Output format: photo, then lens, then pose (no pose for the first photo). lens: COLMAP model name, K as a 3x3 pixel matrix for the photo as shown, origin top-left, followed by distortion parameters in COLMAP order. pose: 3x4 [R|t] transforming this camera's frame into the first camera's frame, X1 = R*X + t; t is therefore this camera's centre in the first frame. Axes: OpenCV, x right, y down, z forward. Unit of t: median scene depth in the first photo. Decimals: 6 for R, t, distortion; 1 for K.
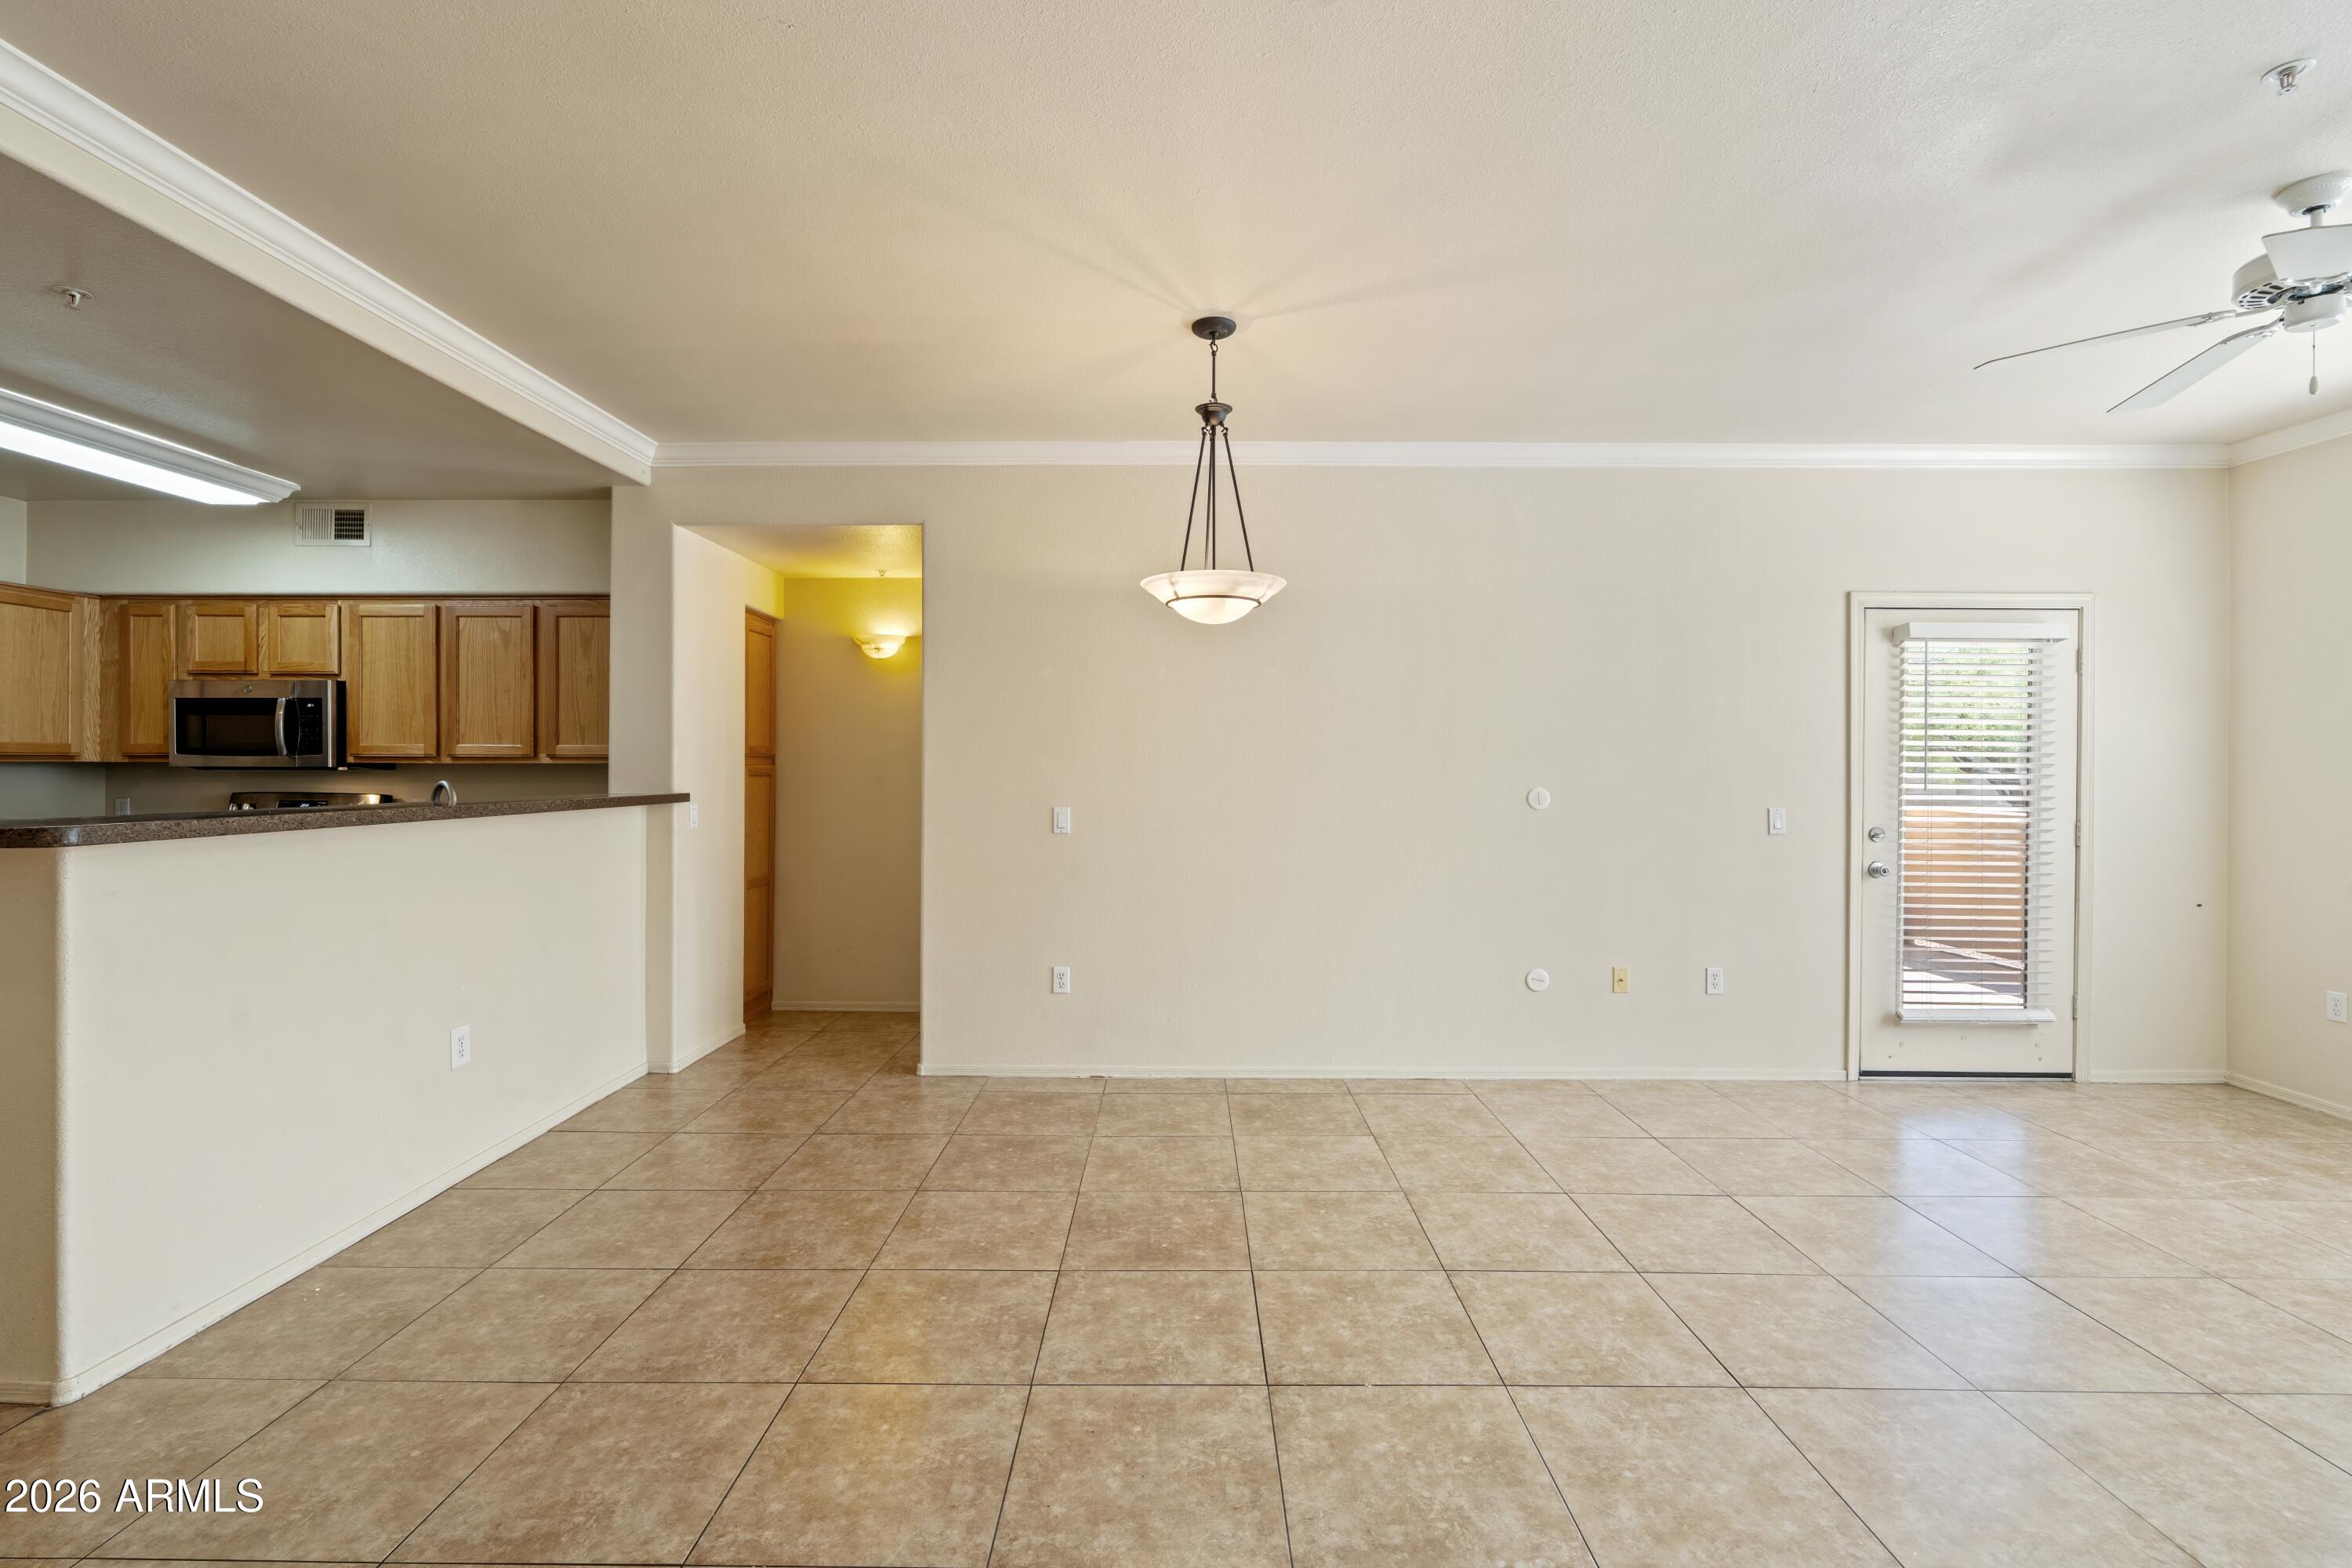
lens RADIAL K [[1035.8, 0, 1179.1], [0, 1035.8, 773.2], [0, 0, 1]] dist [0.002256, -0.000715]
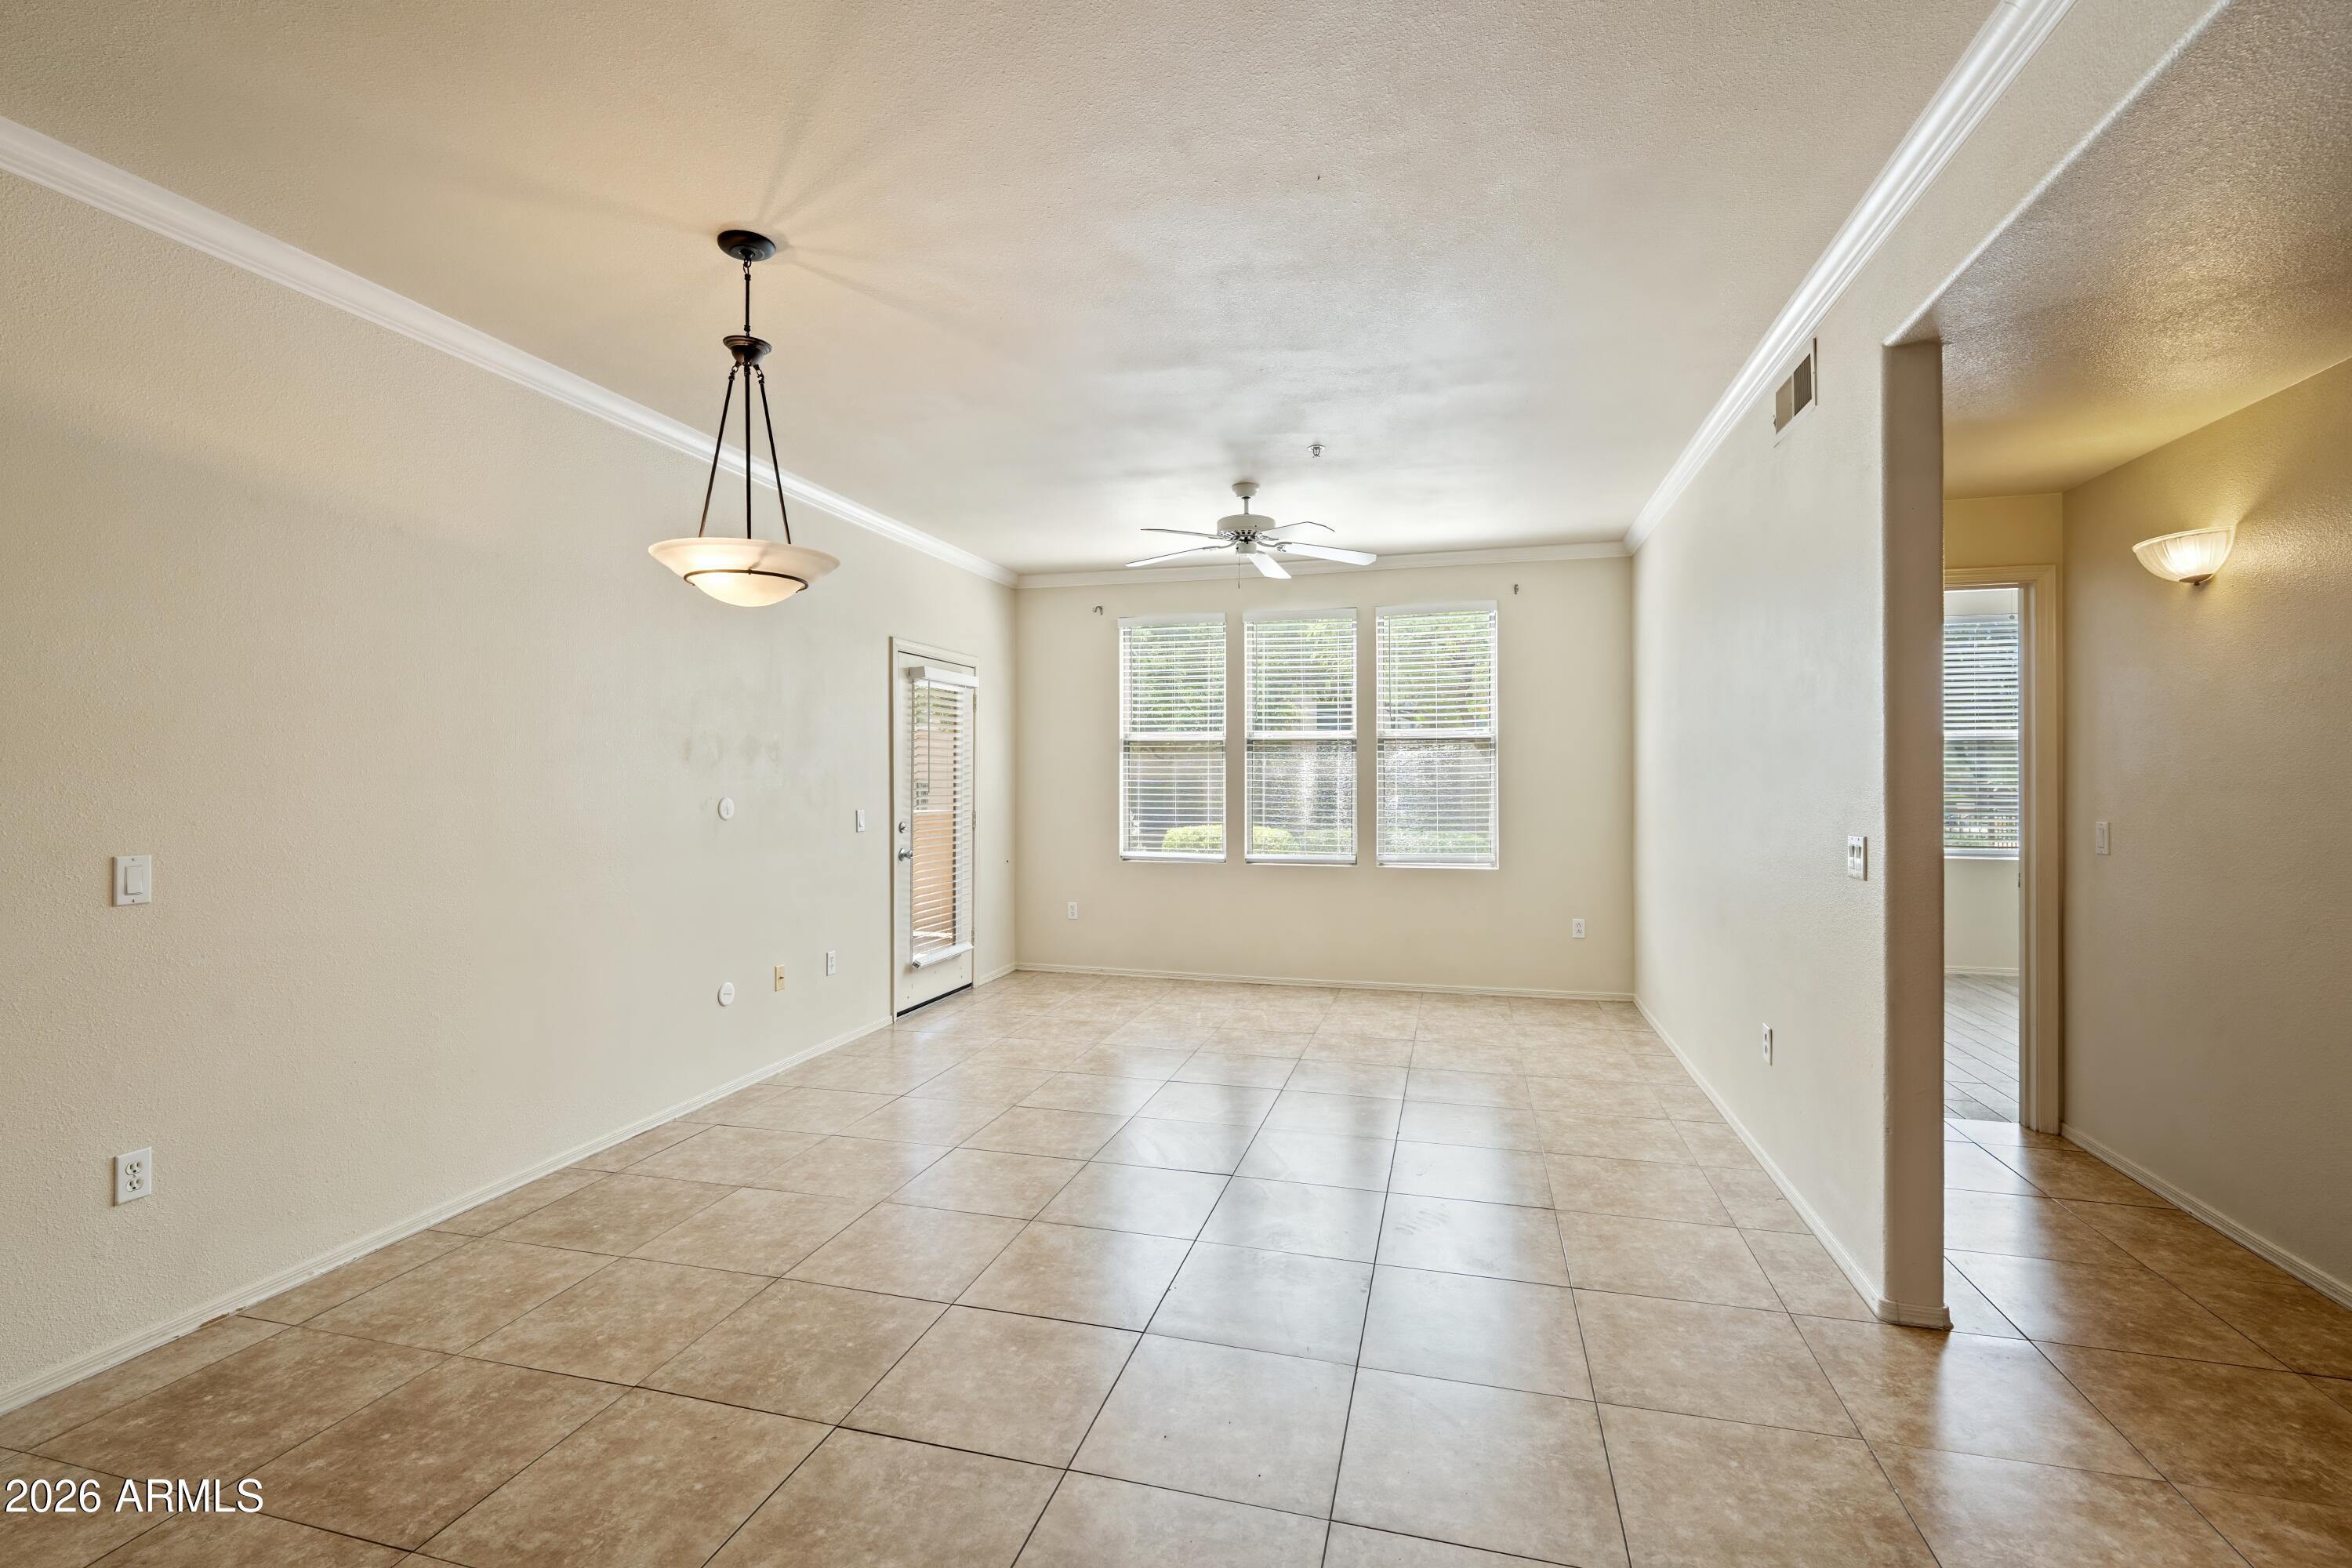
lens RADIAL K [[1035.8, 0, 1184.5], [0, 1035.8, 783.5], [0, 0, 1]] dist [0.002256, -0.000715]
pose [[0.257839, -0.010665, 0.966129, -0.577786], [0.000260, 0.999940, 0.010969, -0.011627], [-0.966188, -0.002577, 0.257826, 0.391006]]
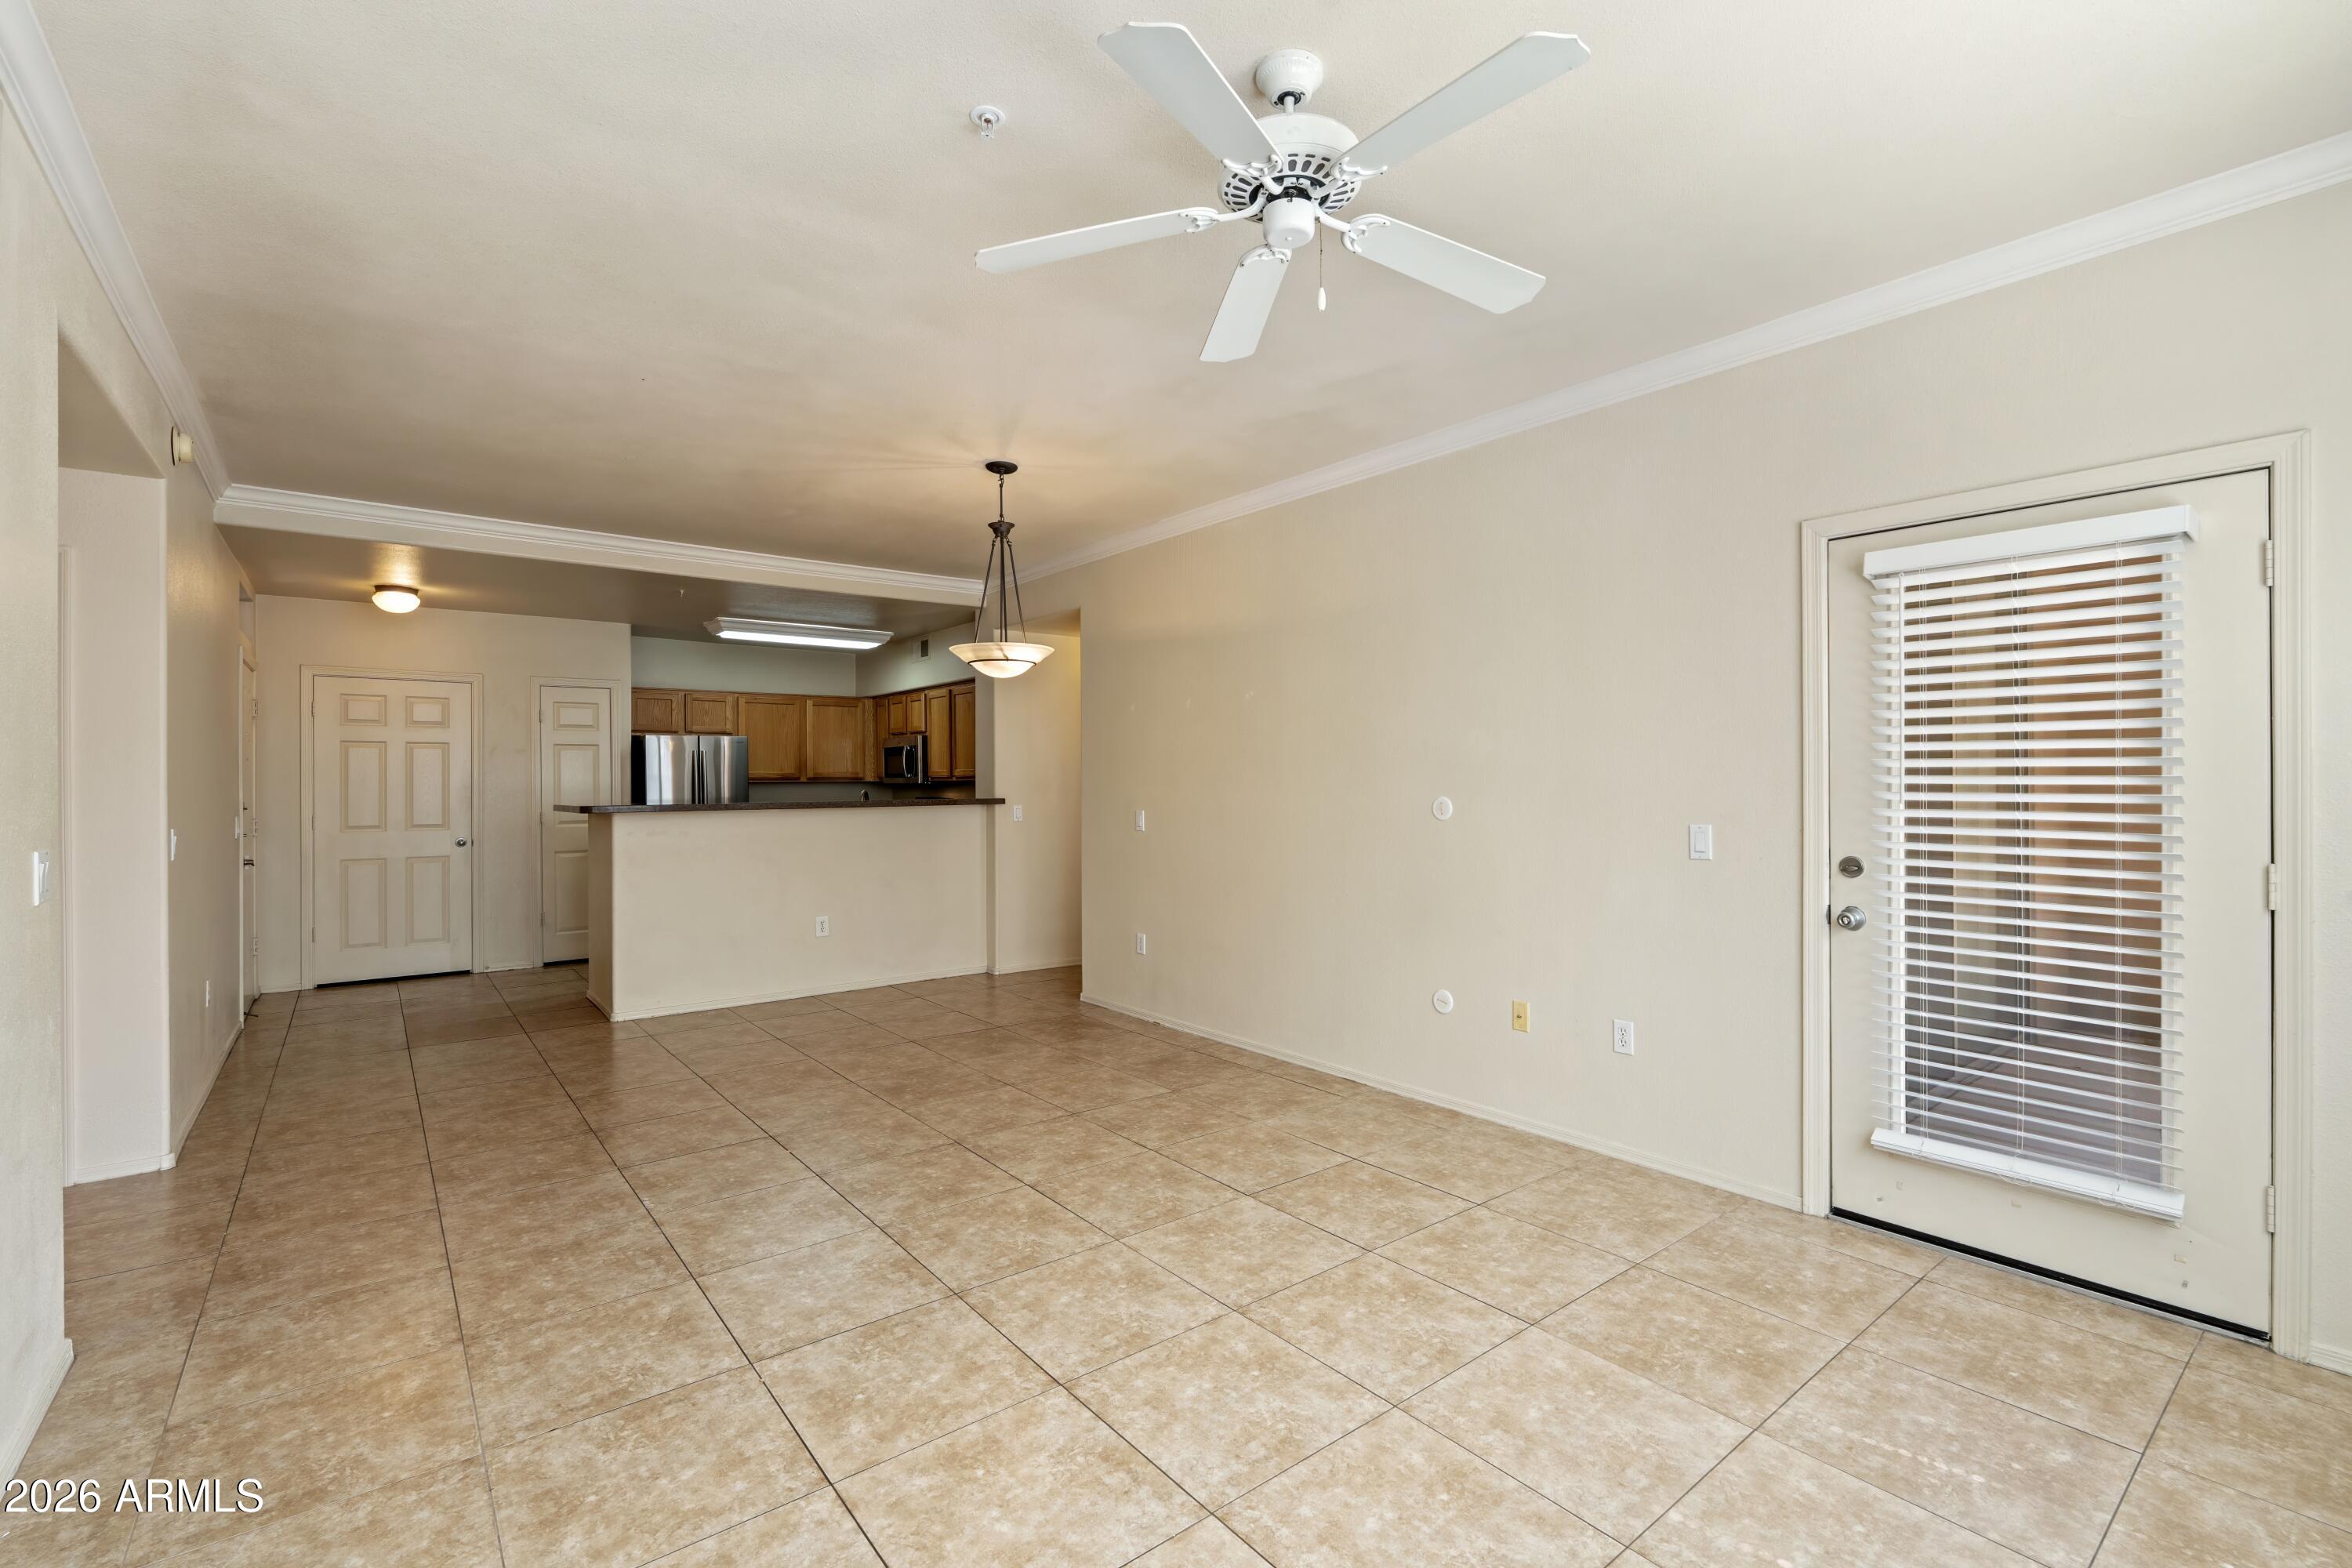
lens RADIAL K [[1035.8, 0, 1173.2], [0, 1035.8, 783.4], [0, 0, 1]] dist [0.002256, -0.000715]
pose [[0.617878, -0.006950, -0.786243, 1.111666], [0.009358, 0.999955, -0.001485, -0.000247], [0.786218, -0.006440, 0.617915, 0.265495]]
